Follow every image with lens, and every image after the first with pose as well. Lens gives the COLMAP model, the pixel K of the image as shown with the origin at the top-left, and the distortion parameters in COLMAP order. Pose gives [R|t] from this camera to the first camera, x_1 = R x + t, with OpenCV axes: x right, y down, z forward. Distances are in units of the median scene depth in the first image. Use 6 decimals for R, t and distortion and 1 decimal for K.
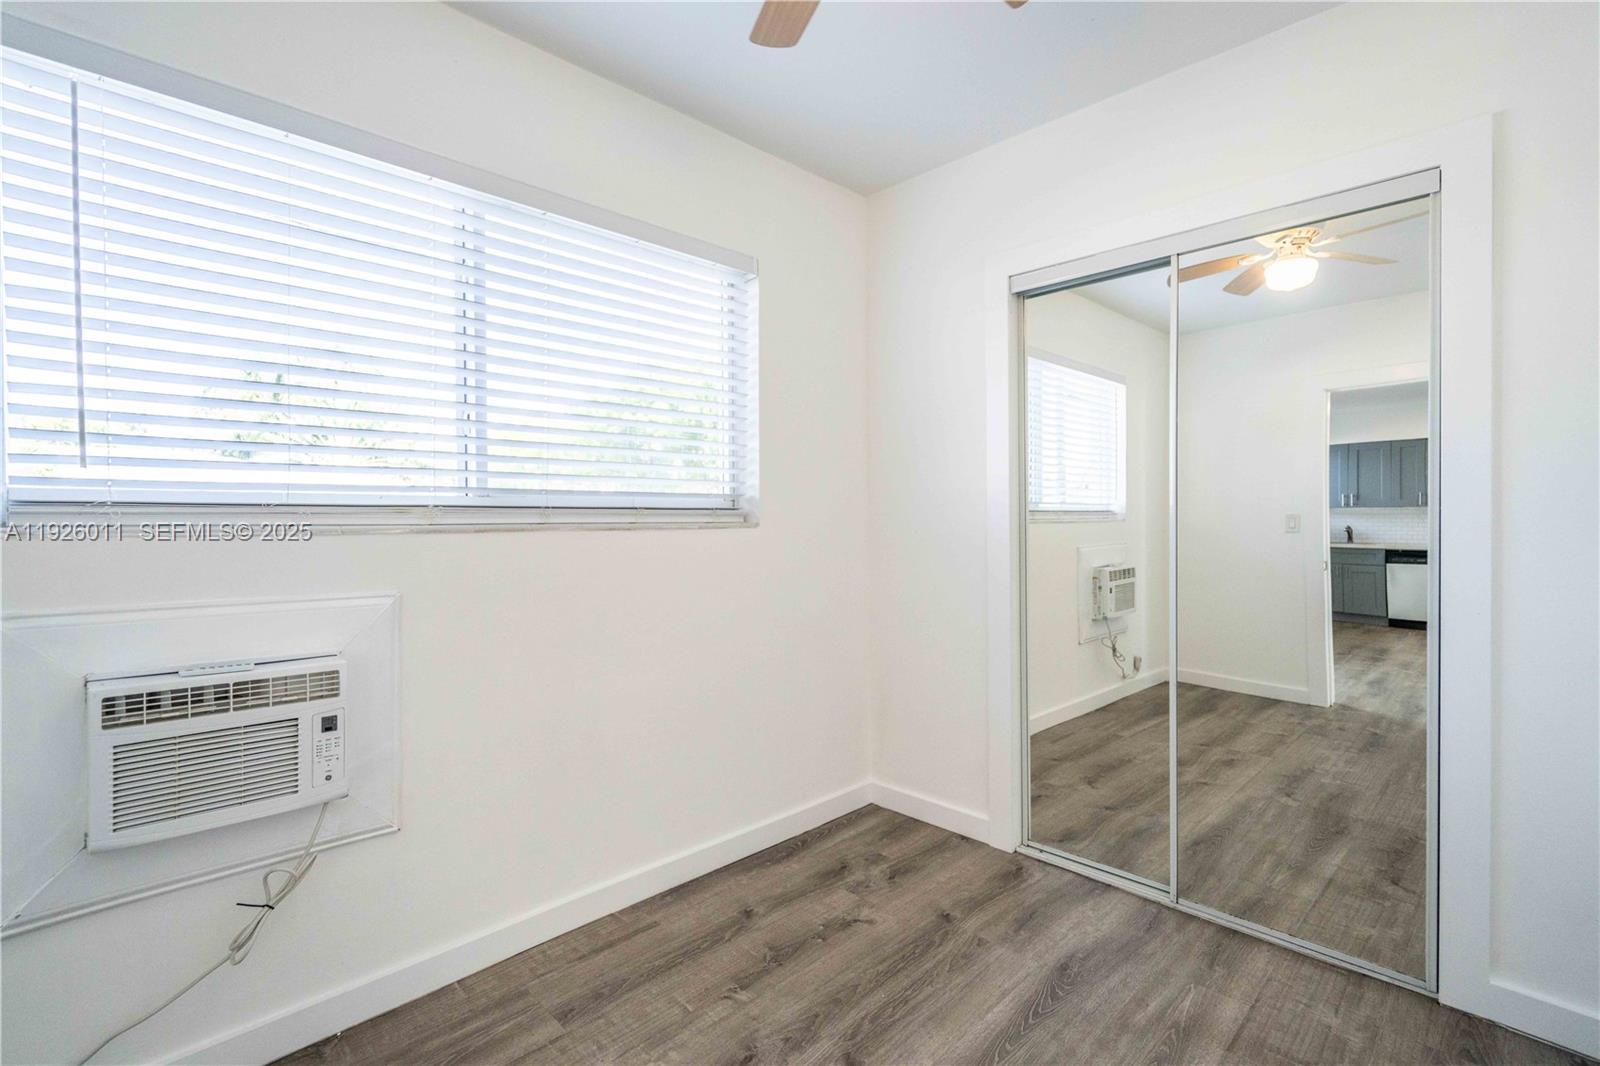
lens RADIAL K [[747.1, 0, 801.9], [0, 747.1, 520.6], [0, 0, 1]] dist [0.002524, 0.000540]
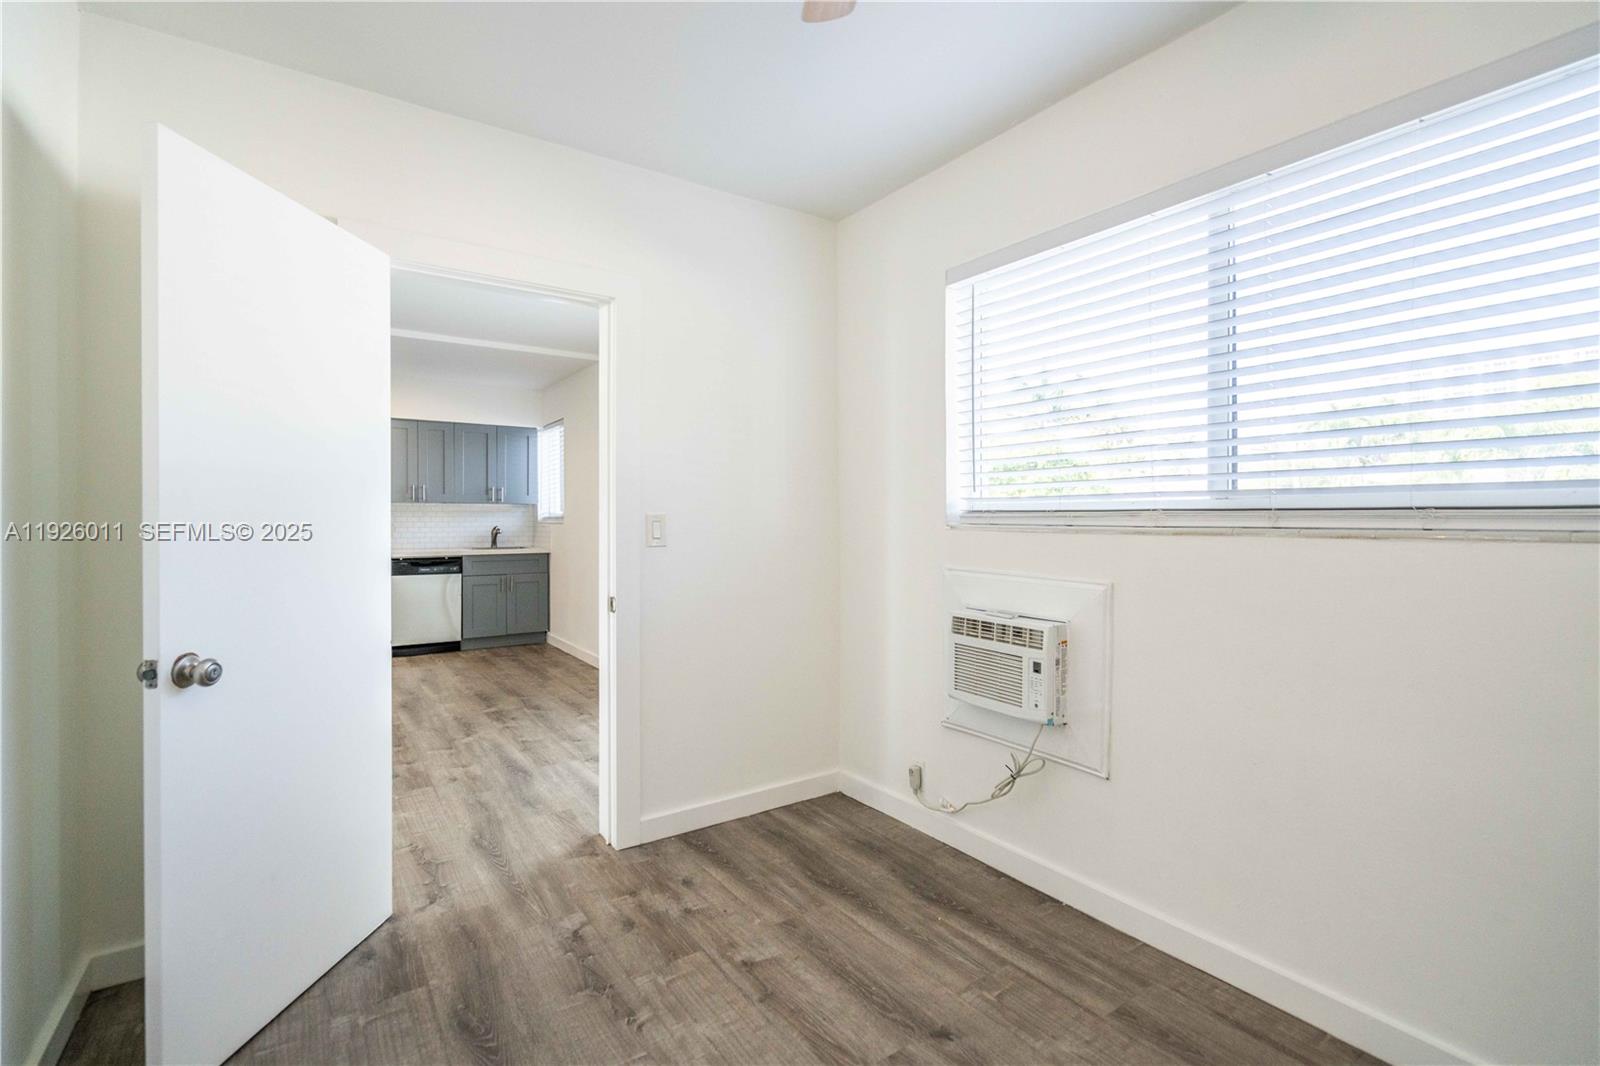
lens RADIAL K [[727.0, 0, 802.7], [0, 727.0, 531.6], [0, 0, 1]] dist [-0.000188, -0.000379]
pose [[-0.180598, 0.014627, -0.983448, 0.733190], [-0.007527, 0.999840, 0.016254, -0.001261], [0.983528, 0.010338, -0.180459, 0.761306]]
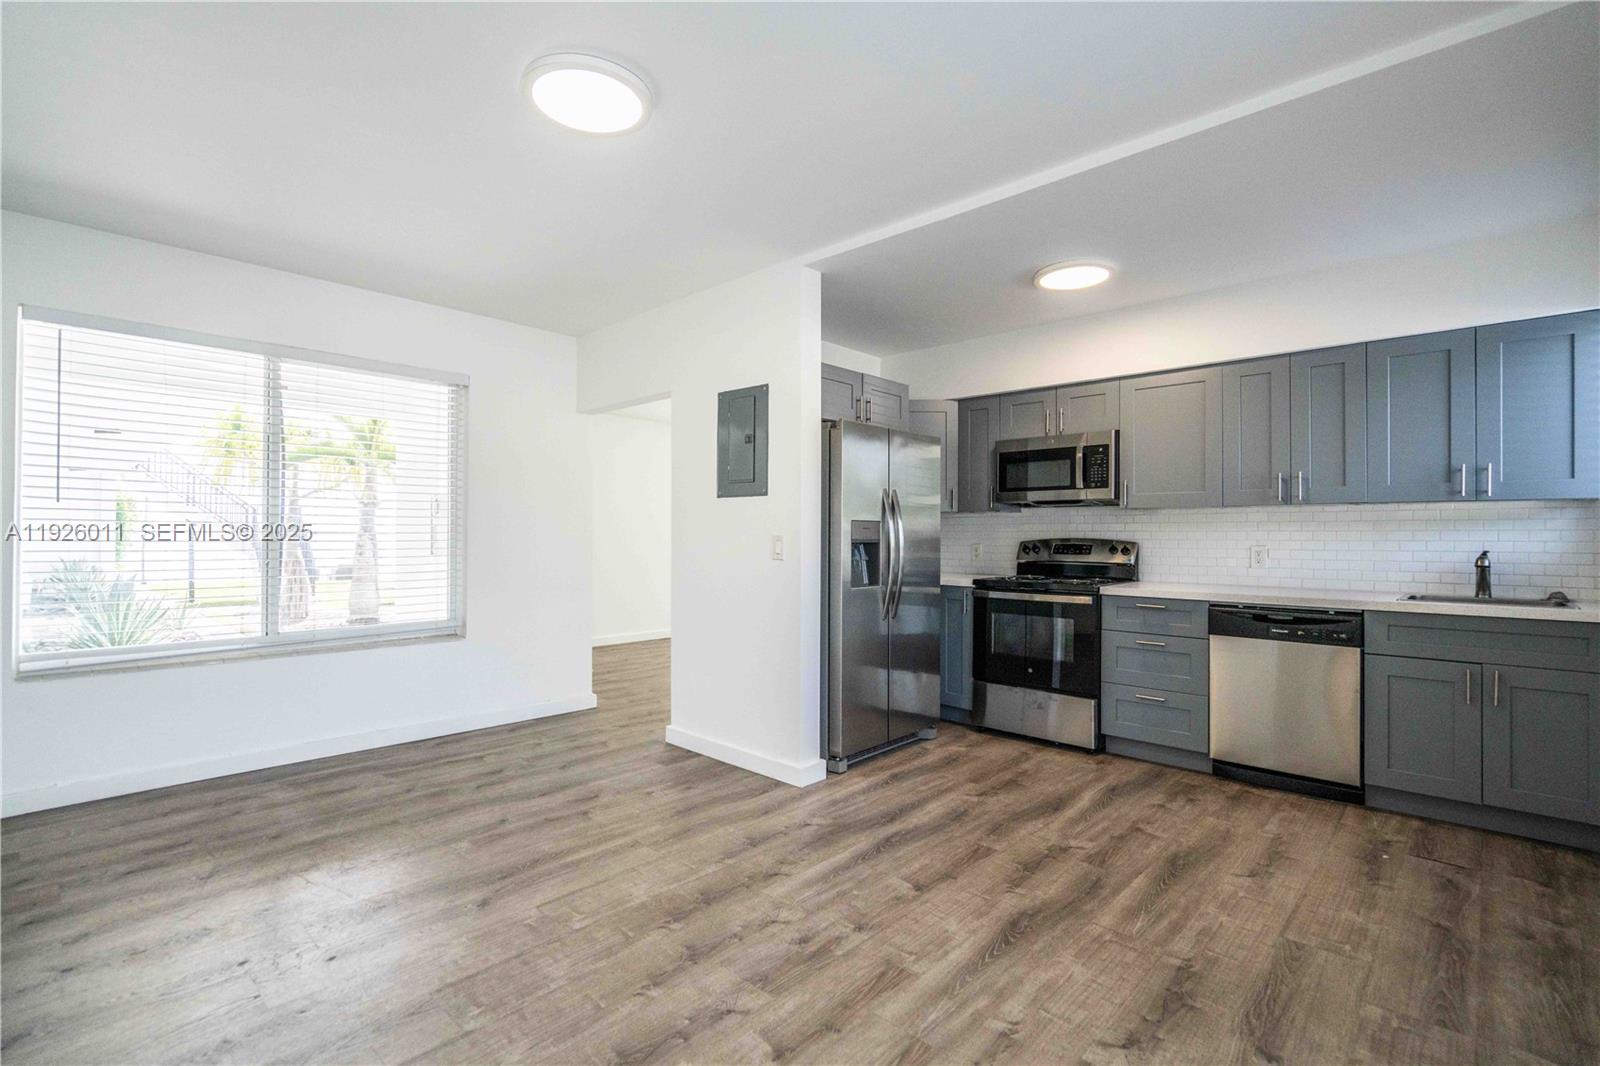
lens RADIAL K [[728.8, 0, 792.8], [0, 728.8, 533.9], [0, 0, 1]] dist [-0.001687, -0.000335]
pose [[-0.999539, -0.005644, -0.029838, 0.561149], [-0.005713, 0.999981, 0.002227, -0.000278], [0.029825, 0.002397, -0.999552, 0.703779]]
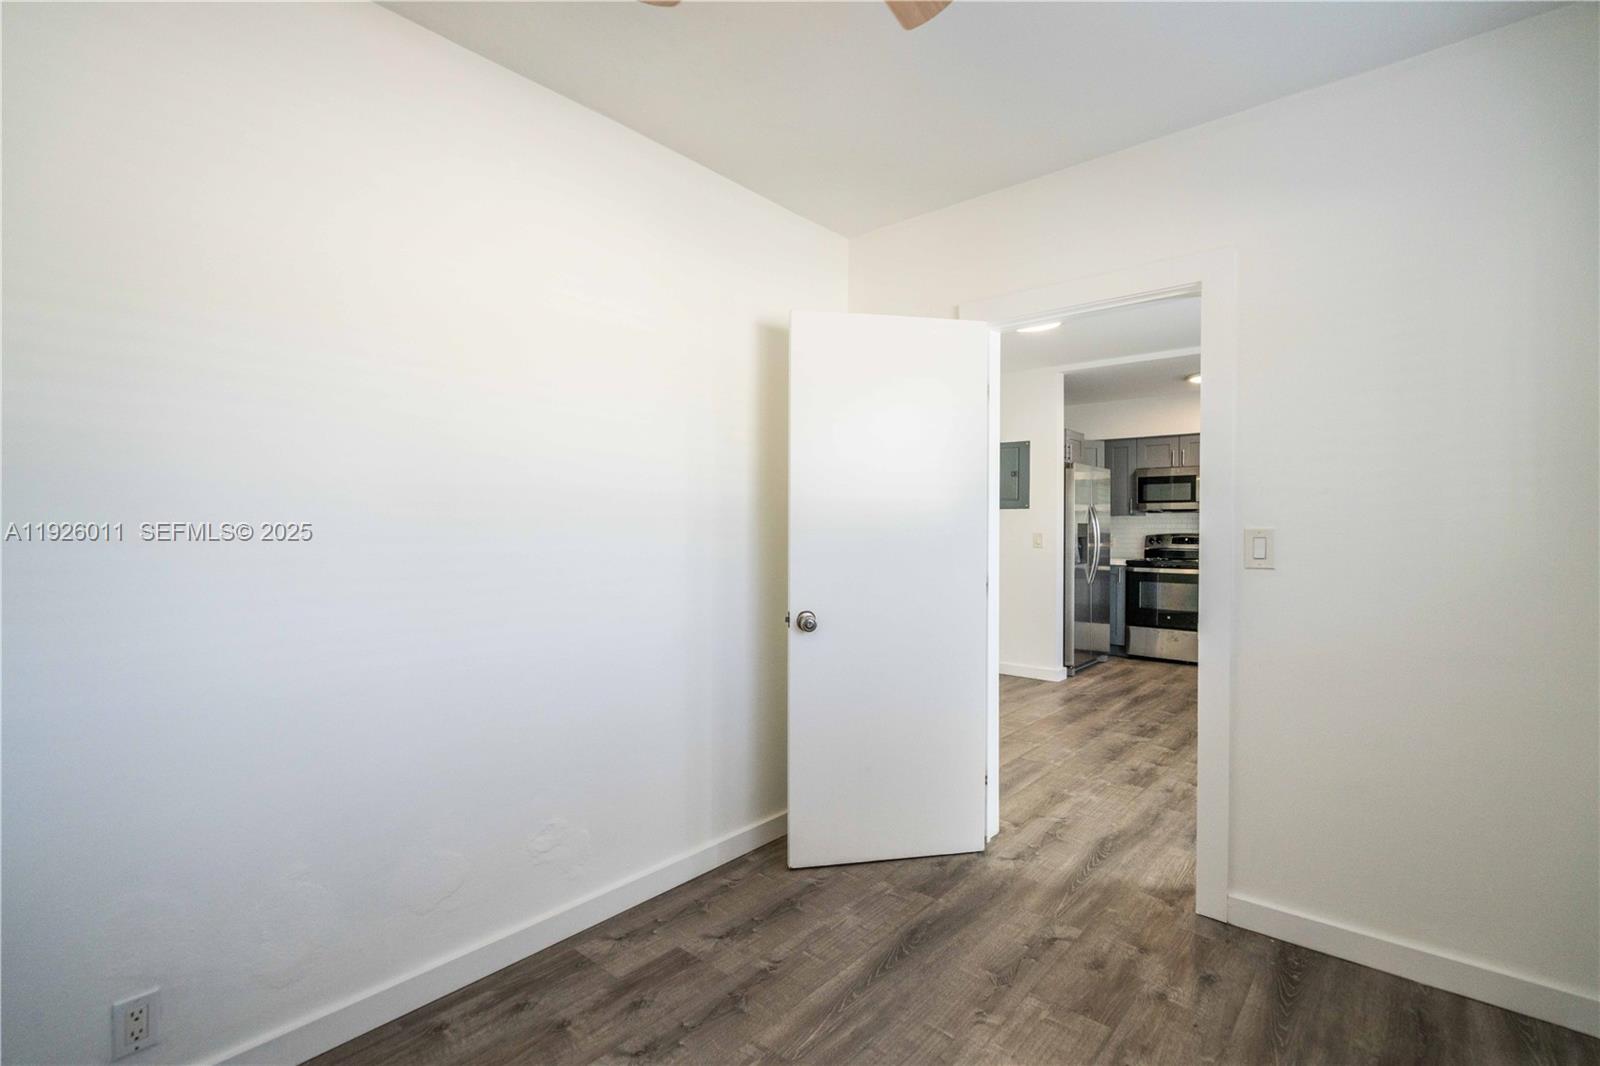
lens RADIAL K [[727.0, 0, 802.7], [0, 727.0, 531.6], [0, 0, 1]] dist [-0.000188, -0.000379]
pose [[-0.997240, -0.002464, -0.074206, 0.680284], [-0.003145, 0.999954, 0.009062, -0.002443], [0.074180, 0.009270, -0.997202, 0.815897]]
